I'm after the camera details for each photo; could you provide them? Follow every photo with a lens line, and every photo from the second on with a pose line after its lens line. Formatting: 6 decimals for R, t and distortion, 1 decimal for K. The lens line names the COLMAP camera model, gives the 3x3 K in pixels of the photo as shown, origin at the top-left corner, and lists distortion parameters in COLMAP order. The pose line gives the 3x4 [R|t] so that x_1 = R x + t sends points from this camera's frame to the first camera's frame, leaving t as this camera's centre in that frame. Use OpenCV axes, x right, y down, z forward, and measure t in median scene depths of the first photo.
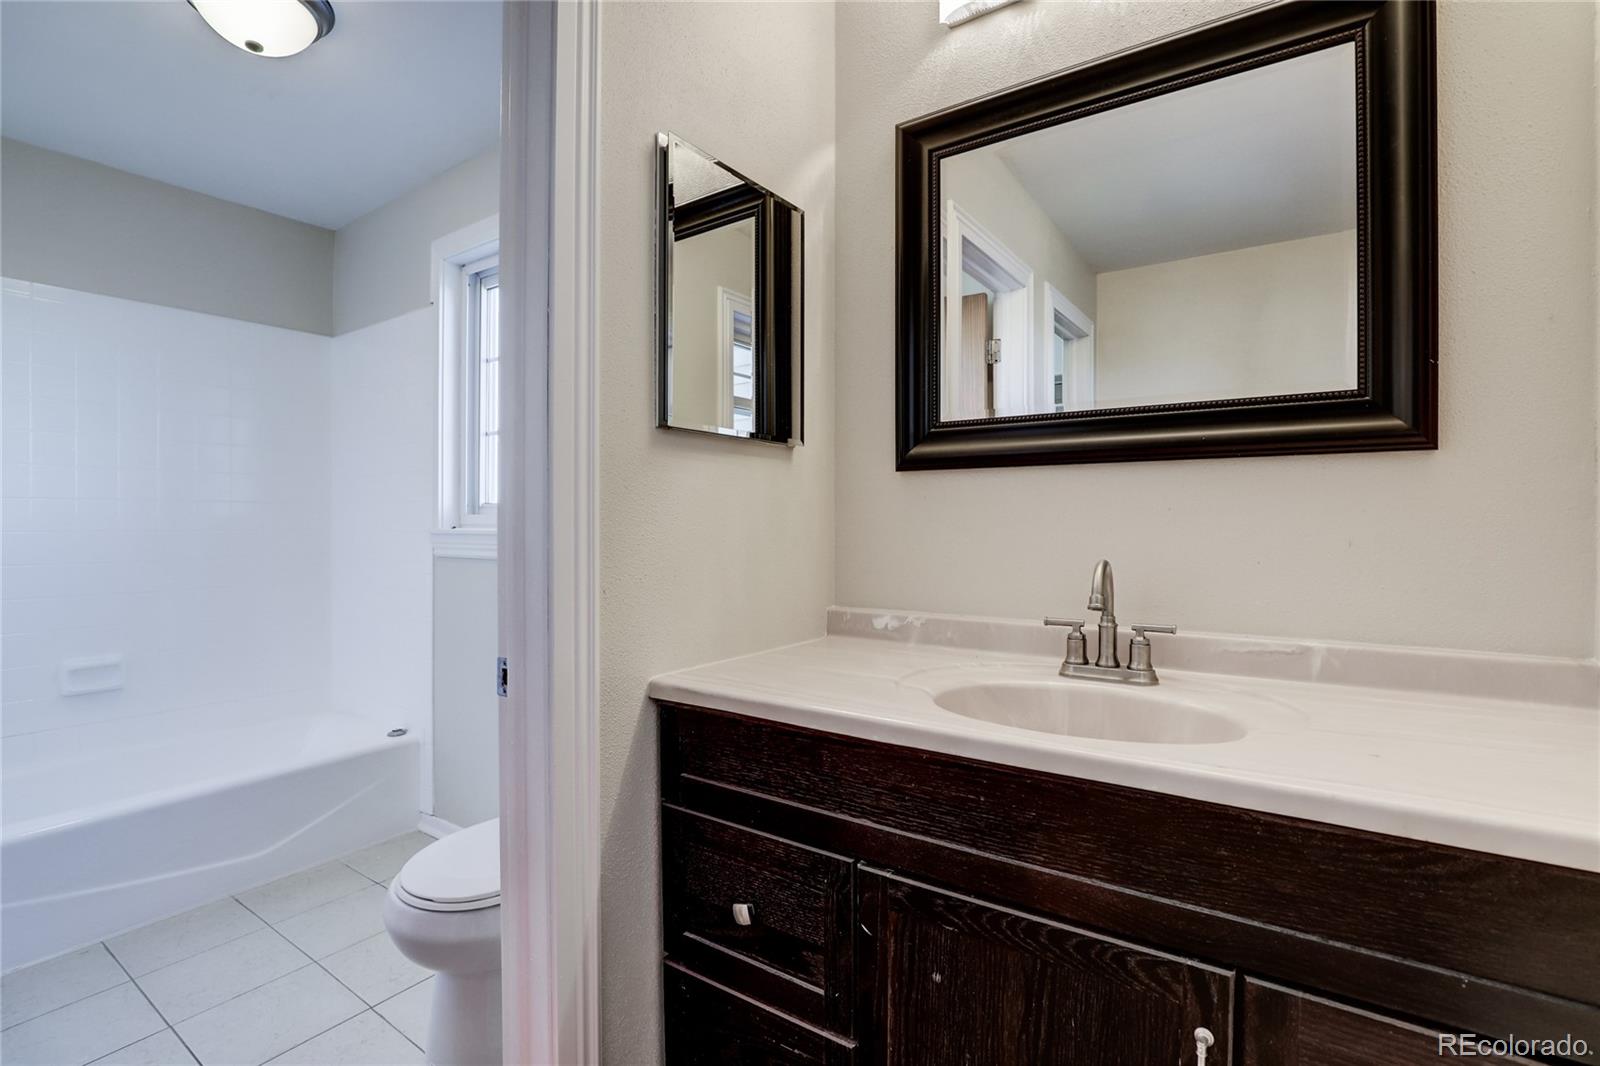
lens RADIAL K [[744.5, 0, 797.0], [0, 744.5, 533.6], [0, 0, 1]] dist [-0.029184, -0.000631]
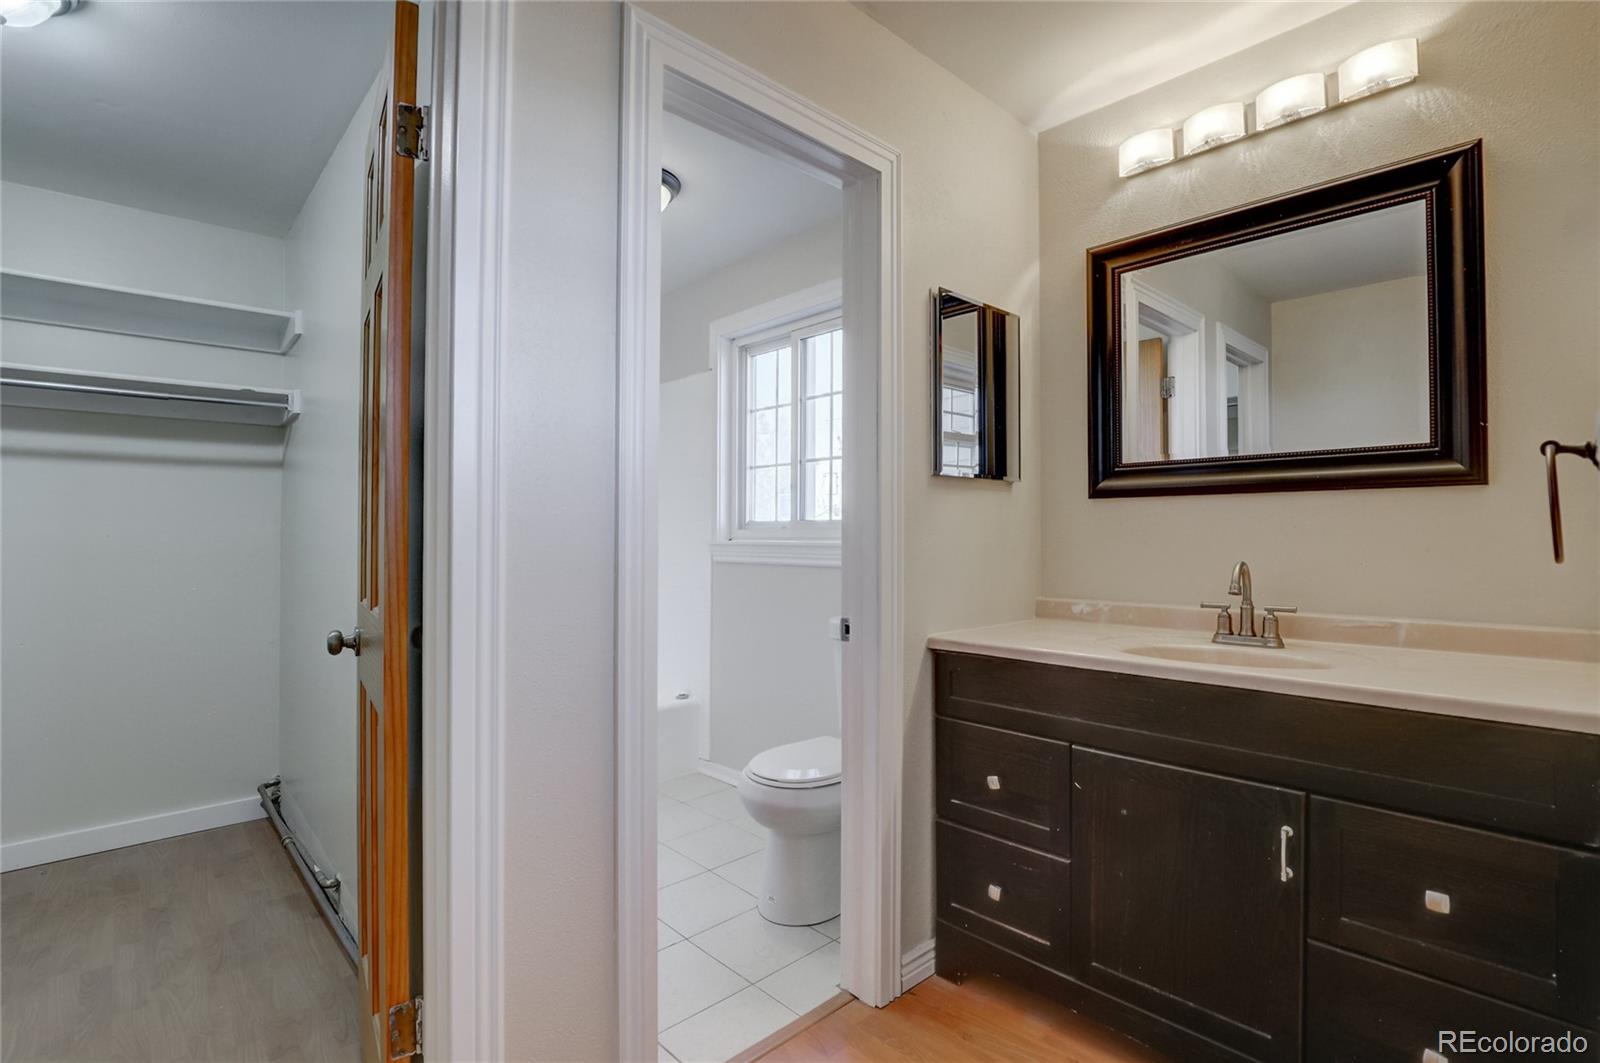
lens RADIAL K [[744.5, 0, 810.2], [0, 744.5, 531.9], [0, 0, 1]] dist [-0.029184, -0.000631]
pose [[0.979510, -0.002241, -0.201384, -0.118432], [-0.001652, 0.999815, -0.019162, 0.006015], [0.201390, 0.019102, 0.979325, -0.555582]]
